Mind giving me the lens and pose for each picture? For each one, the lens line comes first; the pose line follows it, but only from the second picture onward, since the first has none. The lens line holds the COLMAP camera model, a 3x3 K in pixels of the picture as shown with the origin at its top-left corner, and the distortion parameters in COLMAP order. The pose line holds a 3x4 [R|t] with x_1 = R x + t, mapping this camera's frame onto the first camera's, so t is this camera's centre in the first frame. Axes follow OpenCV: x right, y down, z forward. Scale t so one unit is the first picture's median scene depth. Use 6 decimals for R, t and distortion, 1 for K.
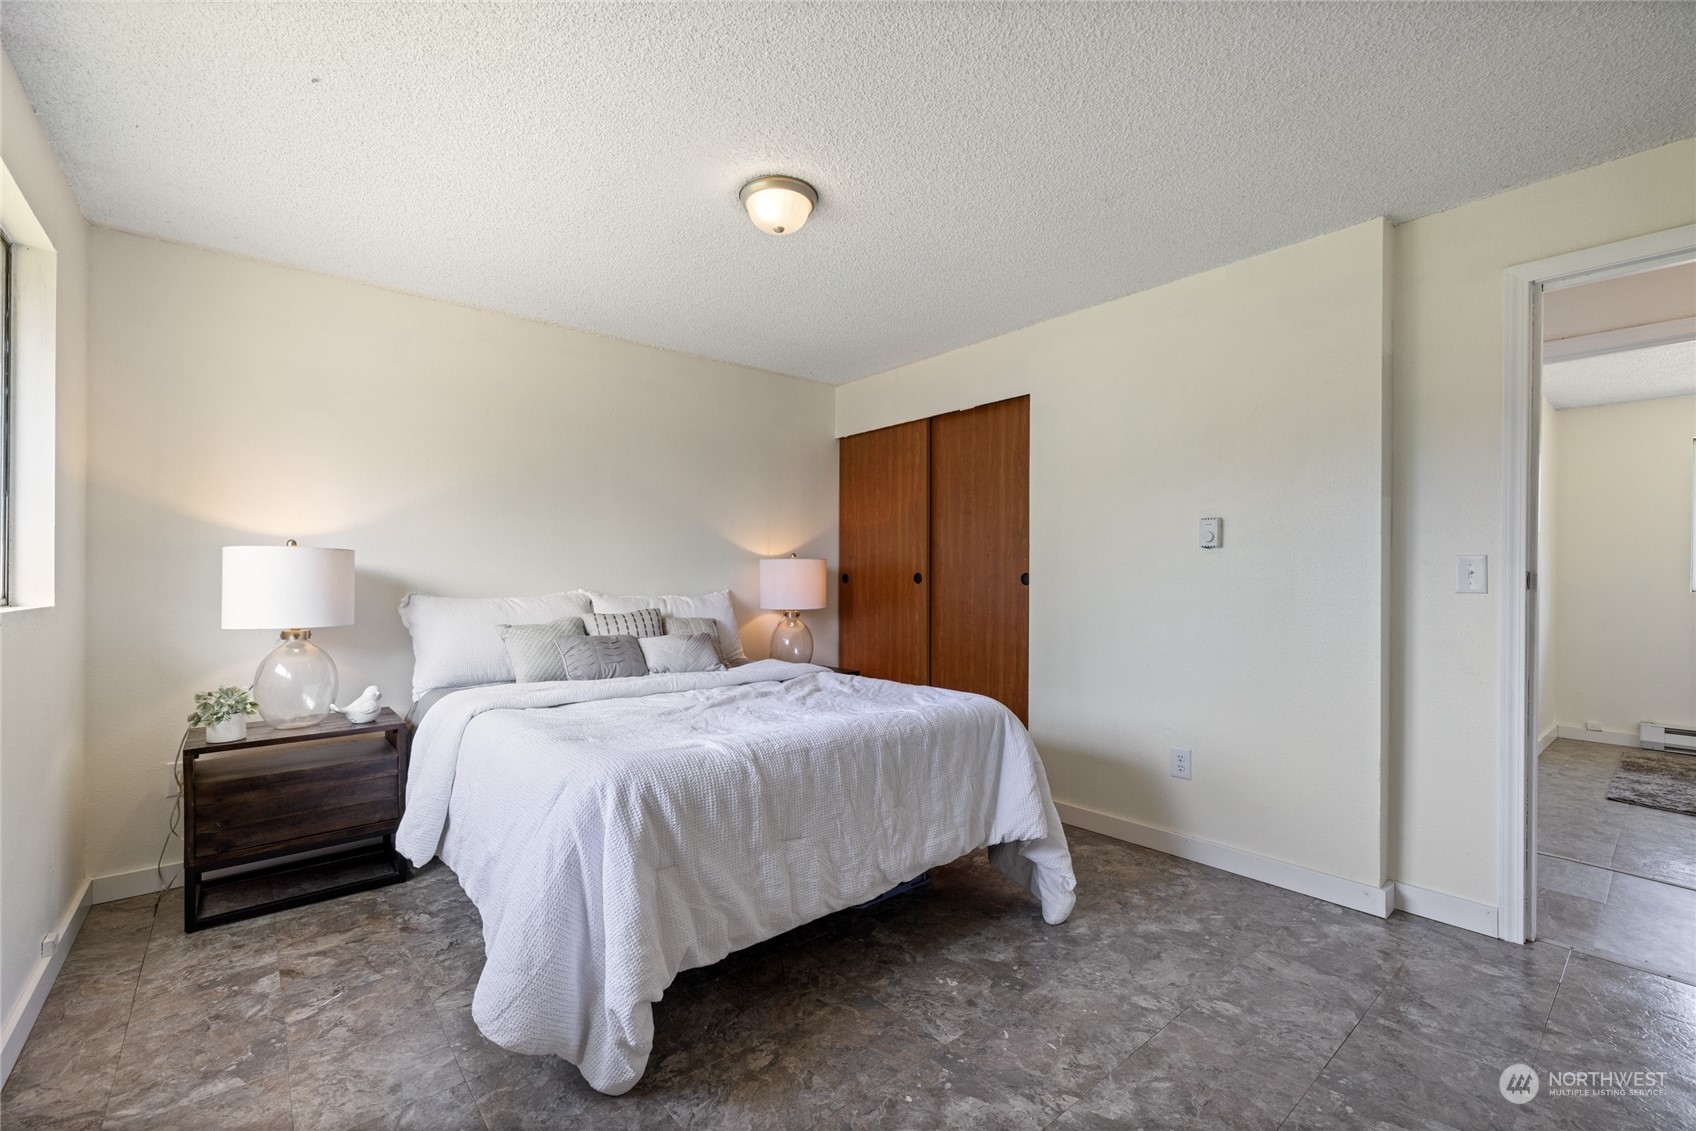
lens RADIAL K [[734.2, 0, 838.9], [0, 734.2, 571.2], [0, 0, 1]] dist [-0.000899, 0.000617]
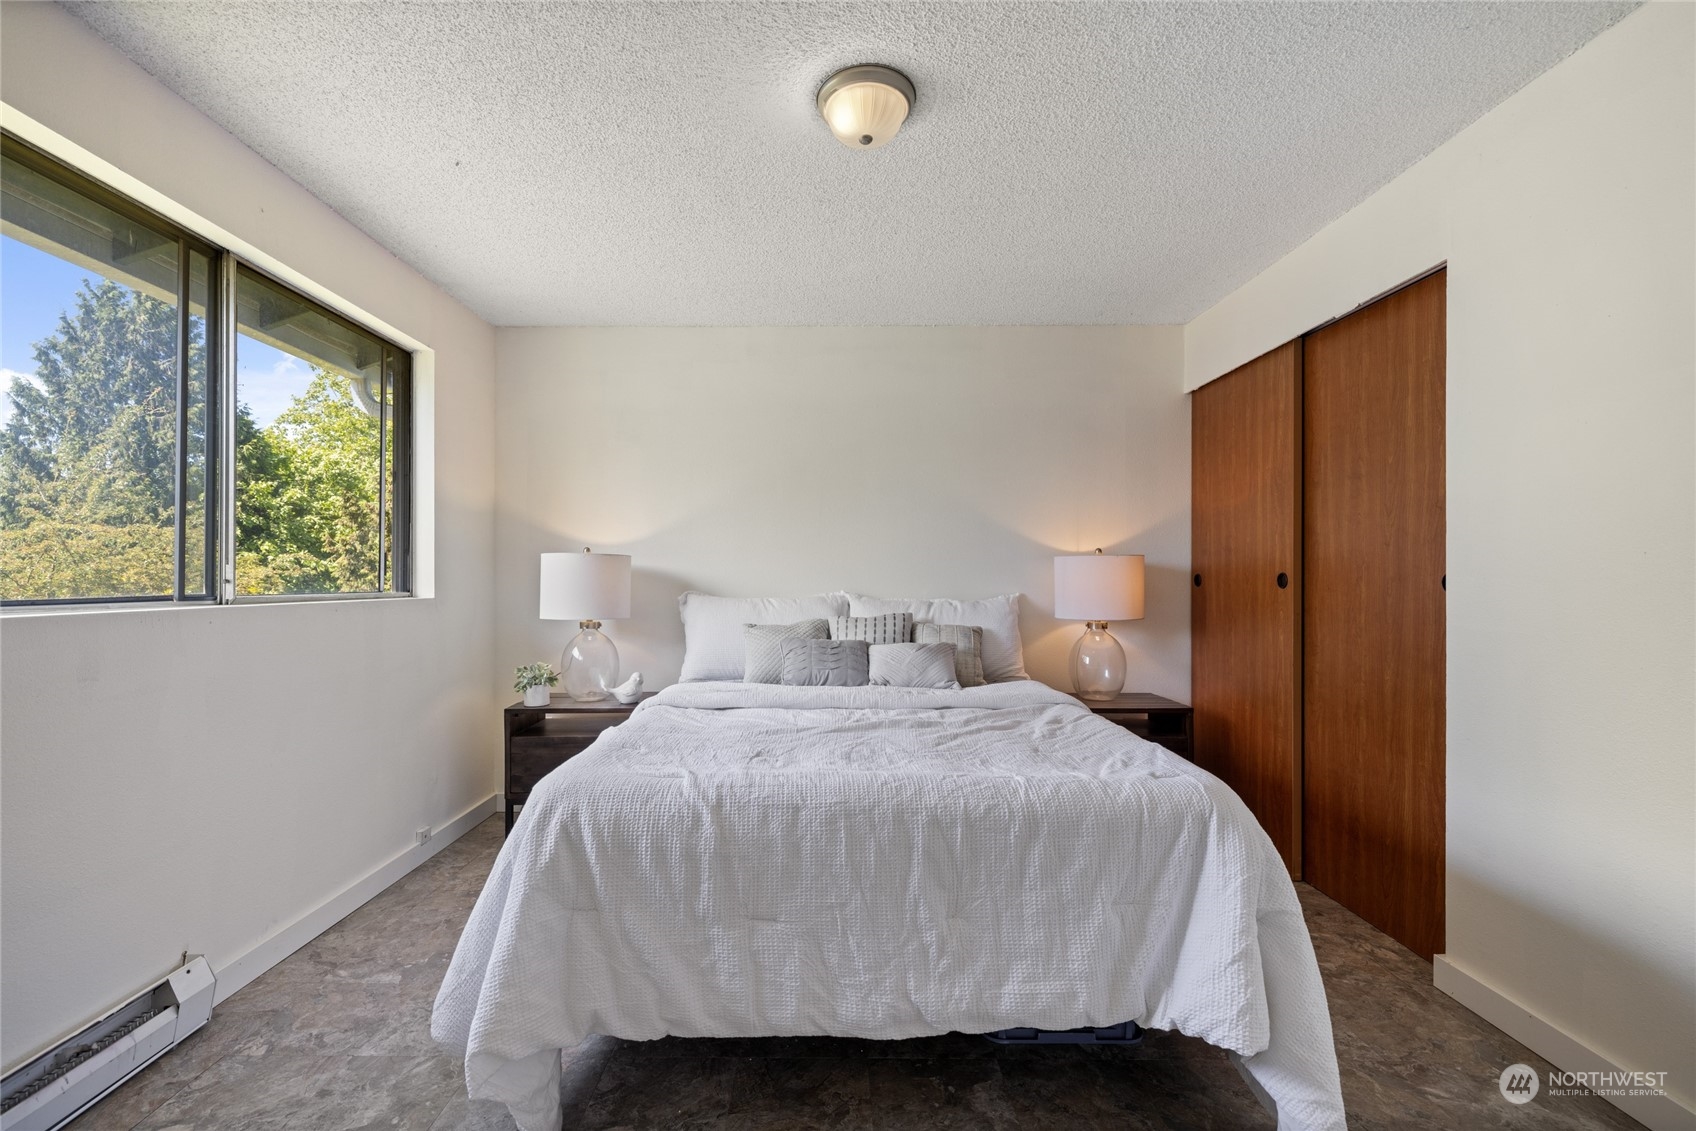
lens RADIAL K [[734.2, 0, 842.4], [0, 734.2, 569.0], [0, 0, 1]] dist [-0.000899, 0.000617]
pose [[0.756302, -0.006001, -0.654195, 0.359213], [0.003763, 0.999981, -0.004823, 0.000917], [0.654212, 0.001186, 0.756310, 0.335132]]
